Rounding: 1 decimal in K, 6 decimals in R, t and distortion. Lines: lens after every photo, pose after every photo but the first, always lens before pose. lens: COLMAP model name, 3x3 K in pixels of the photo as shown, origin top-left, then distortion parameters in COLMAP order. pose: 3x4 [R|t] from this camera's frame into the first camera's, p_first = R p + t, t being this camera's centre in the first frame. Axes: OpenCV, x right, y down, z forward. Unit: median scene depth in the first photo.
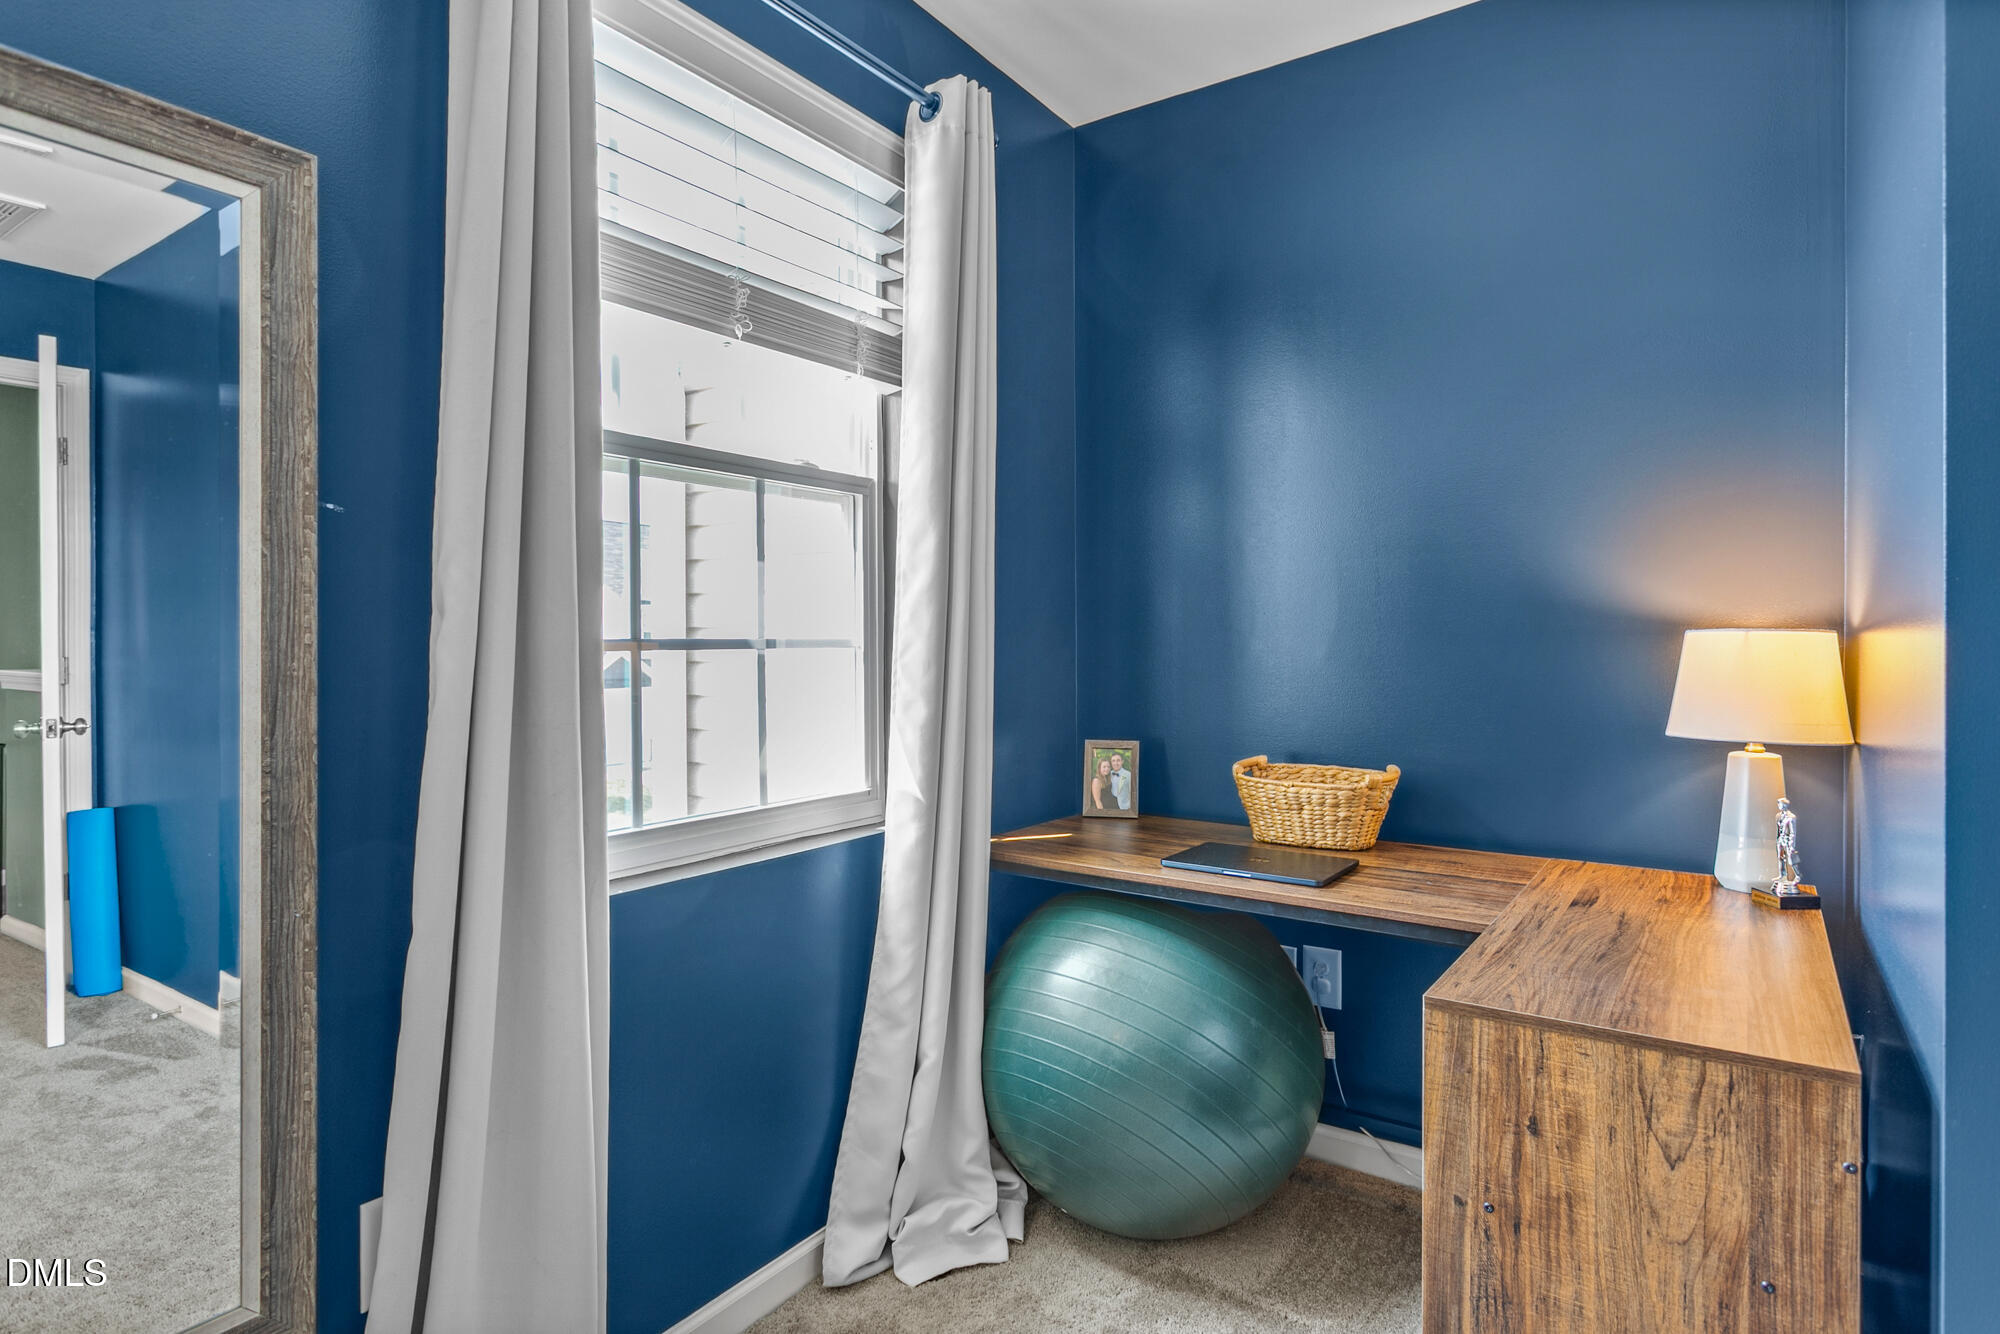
lens RADIAL K [[1061.0, 0, 1001.6], [0, 1061.0, 643.2], [0, 0, 1]] dist [-0.002381, 0.000785]
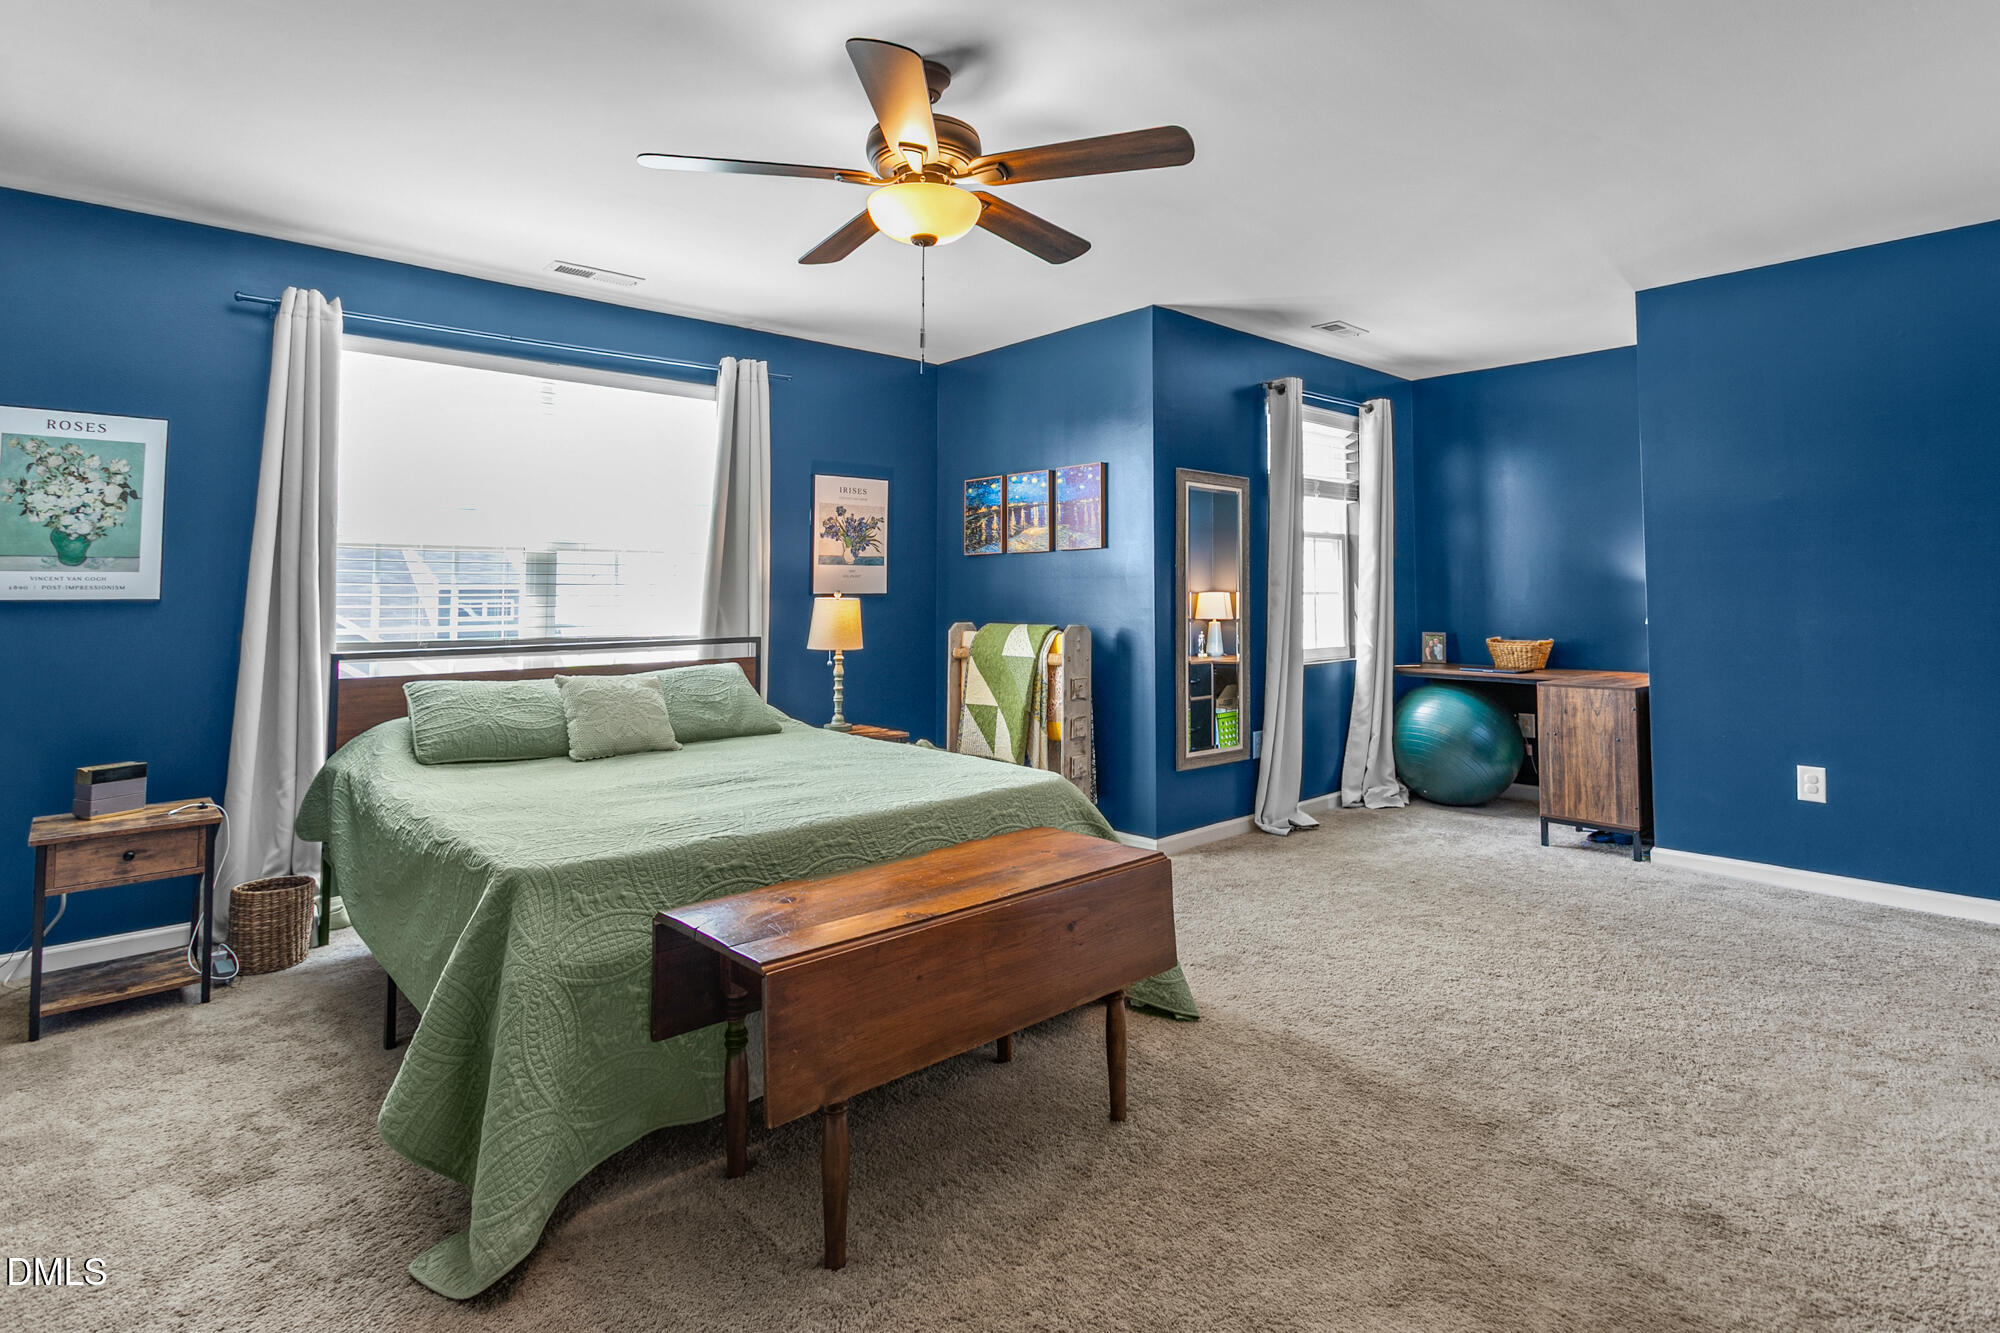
lens RADIAL K [[961.7, 0, 1042.8], [0, 961.7, 564.1], [0, 0, 1]] dist [0.006034, -0.004011]
pose [[0.974439, -0.011445, -0.224360, -0.352381], [0.003899, 0.999413, -0.034046, 0.007378], [0.224618, 0.032300, 0.973911, -1.762593]]
